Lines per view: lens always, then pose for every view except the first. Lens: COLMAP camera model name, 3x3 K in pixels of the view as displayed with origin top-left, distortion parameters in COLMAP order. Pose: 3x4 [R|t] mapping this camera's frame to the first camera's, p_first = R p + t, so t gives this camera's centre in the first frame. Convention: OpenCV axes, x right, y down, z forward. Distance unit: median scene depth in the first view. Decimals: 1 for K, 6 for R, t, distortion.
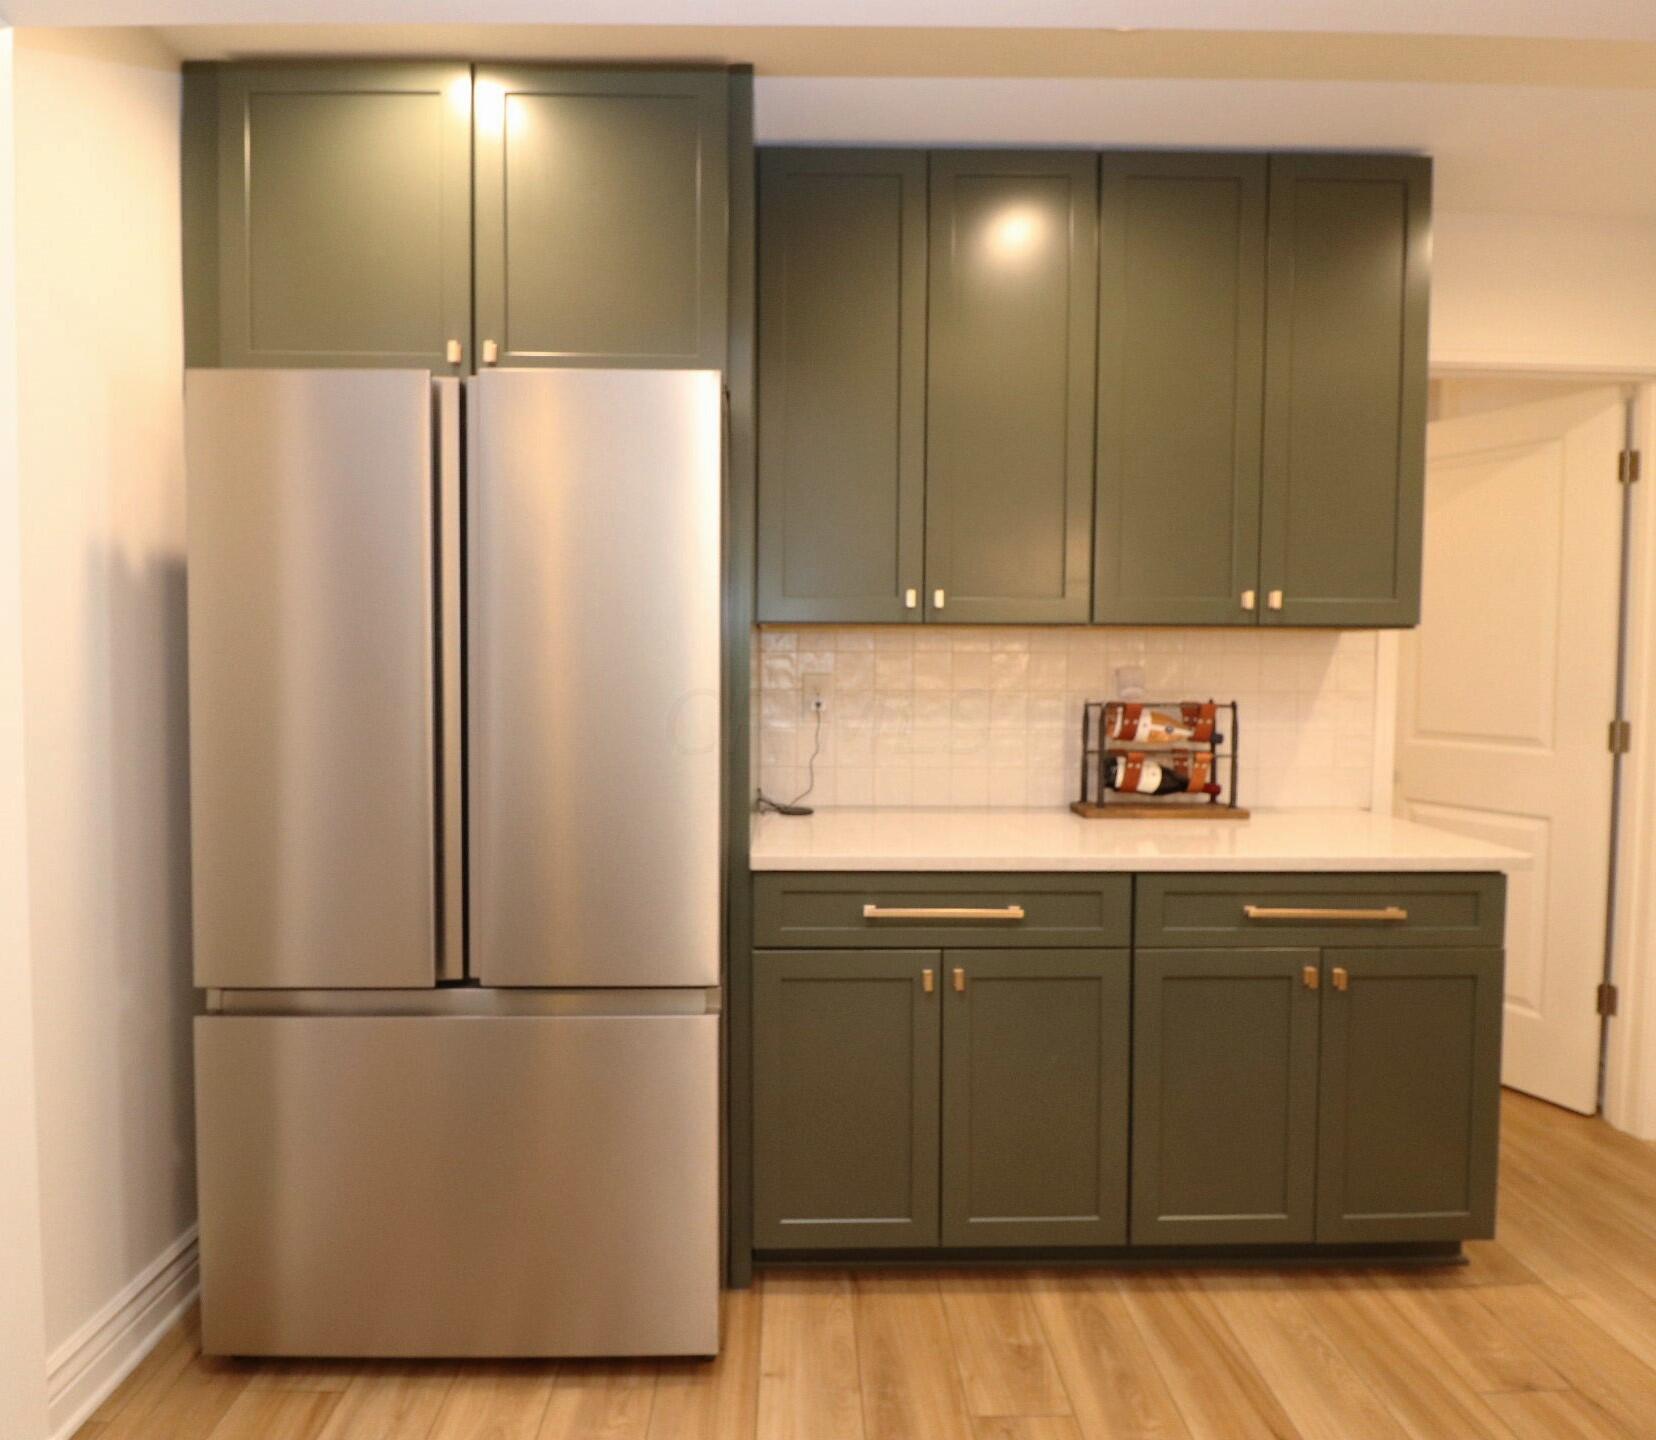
lens RADIAL K [[864.1, 0, 828.0], [0, 864.1, 720.0], [0, 0, 1]] dist [-0.001613, -0.013378]
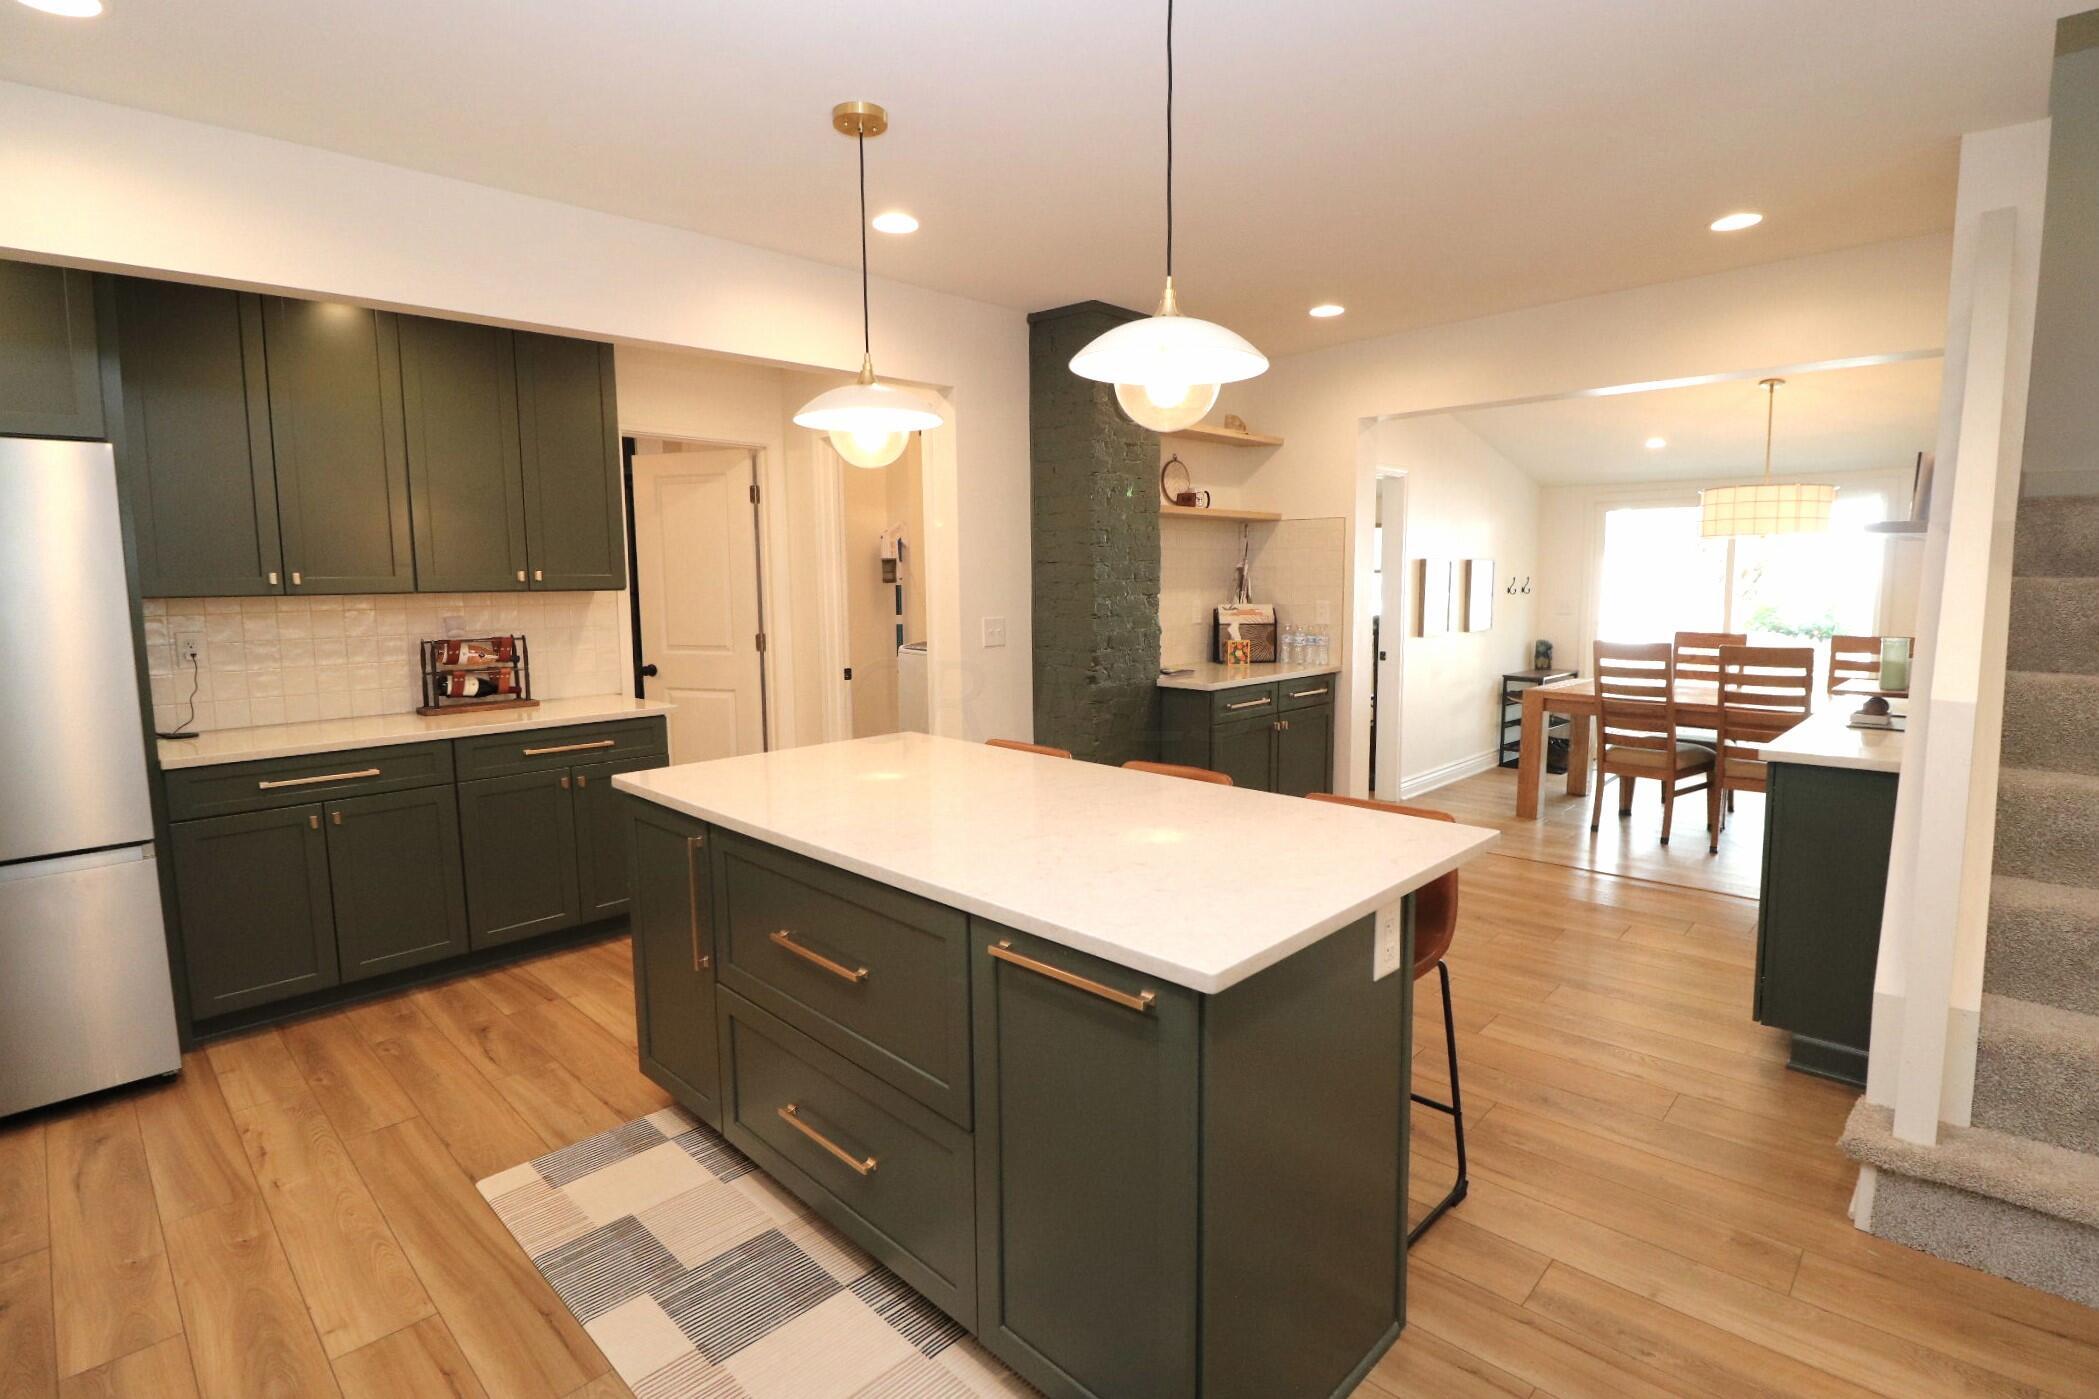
lens RADIAL K [[990.0, 0, 1050.1], [0, 990.0, 678.6], [0, 0, 1]] dist [-0.000974, -0.010637]
pose [[0.708685, -0.085737, 0.700296, -0.144405], [0.060012, 0.996317, 0.061248, 0.004700], [-0.702968, -0.001379, 0.711220, -1.040844]]
